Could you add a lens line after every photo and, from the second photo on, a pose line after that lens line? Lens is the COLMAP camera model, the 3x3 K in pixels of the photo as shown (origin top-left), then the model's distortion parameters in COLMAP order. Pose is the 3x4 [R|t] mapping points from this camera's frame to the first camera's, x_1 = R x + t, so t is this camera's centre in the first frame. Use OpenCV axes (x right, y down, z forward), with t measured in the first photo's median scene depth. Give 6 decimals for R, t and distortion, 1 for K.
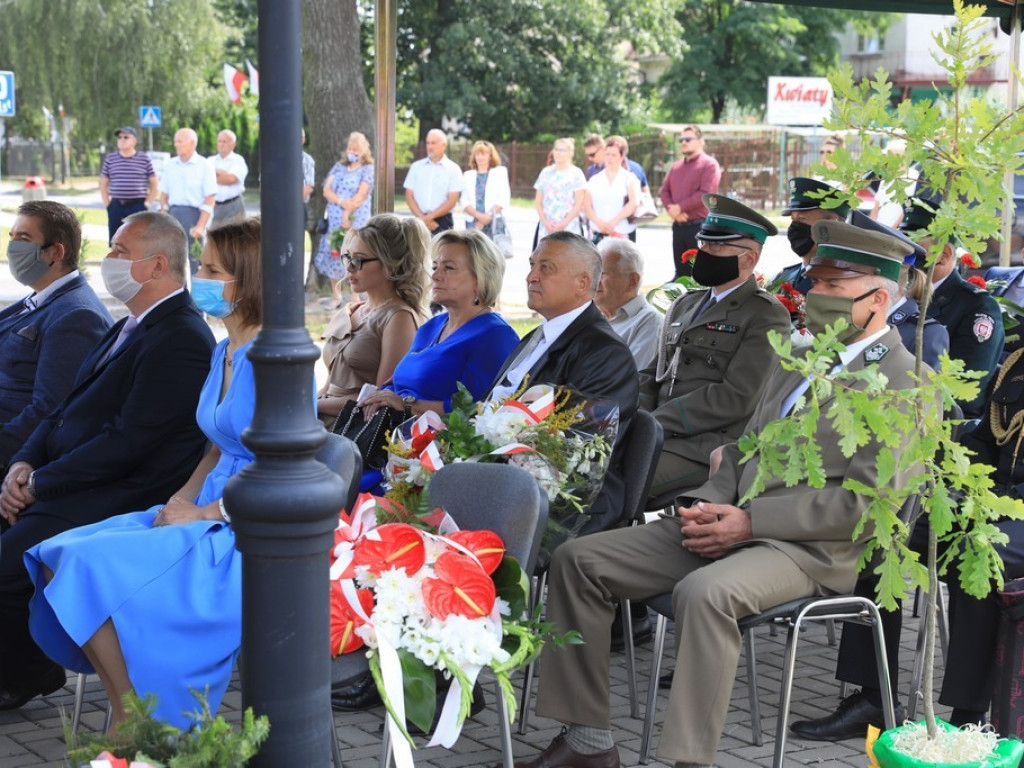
lens RADIAL K [[2235.4, 0, 512.0], [0, 2235.4, 384.0], [0, 0, 1]] dist [0.331744, -0.451739]
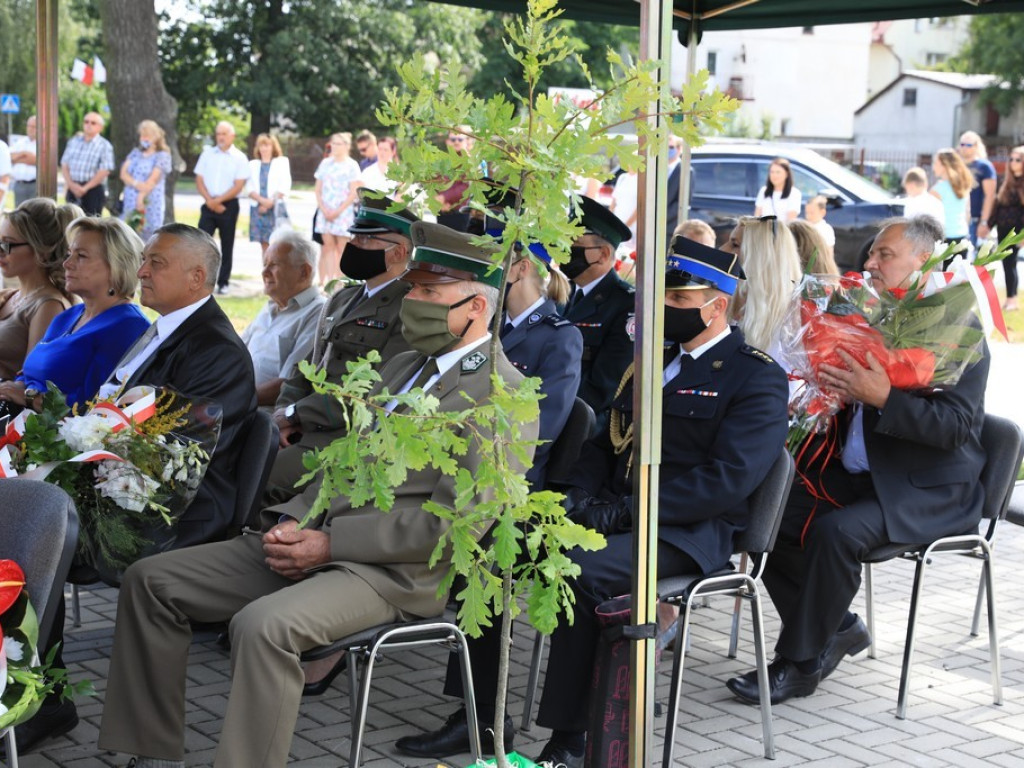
lens RADIAL K [[1938.7, 0, 512.0], [0, 1938.7, 384.0], [0, 0, 1]] dist [0.057748, 1.383115]
pose [[0.995525, 0.016620, 0.093024, 0.071523], [-0.018270, 0.999690, 0.016917, -0.013221], [-0.092714, -0.018541, 0.995520, 0.130842]]
